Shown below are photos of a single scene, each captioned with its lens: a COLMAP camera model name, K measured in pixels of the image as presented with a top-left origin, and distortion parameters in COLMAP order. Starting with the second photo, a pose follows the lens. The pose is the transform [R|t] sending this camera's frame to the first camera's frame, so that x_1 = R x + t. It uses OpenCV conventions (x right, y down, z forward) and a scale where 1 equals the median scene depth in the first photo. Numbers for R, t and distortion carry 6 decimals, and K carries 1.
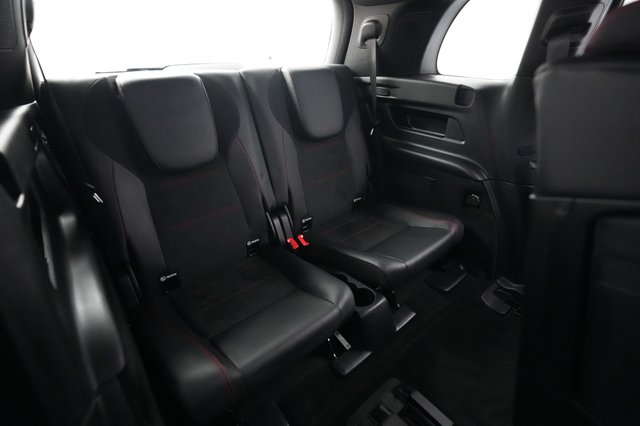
lens RADIAL K [[295.0, 0, 320.0], [0, 295.0, 213.0], [0, 0, 1]] dist [0.001897, 0.000211]
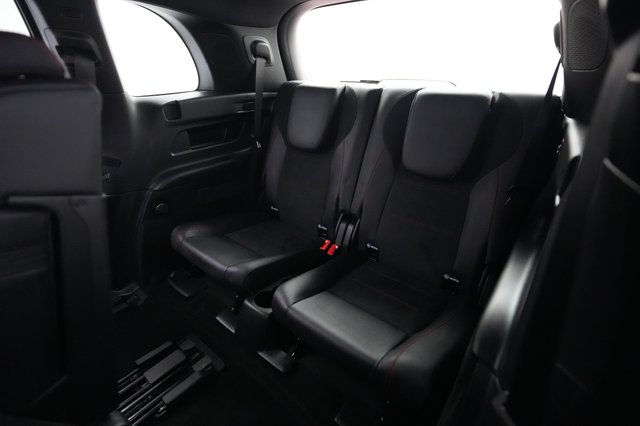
lens RADIAL K [[295.0, 0, 320.0], [0, 295.0, 213.0], [0, 0, 1]] dist [0.001897, 0.000211]
pose [[0.177782, 0.436175, -0.882125, 0.798130], [-0.463727, 0.827770, 0.315839, -0.322267], [0.867958, 0.352915, 0.349429, 0.573616]]
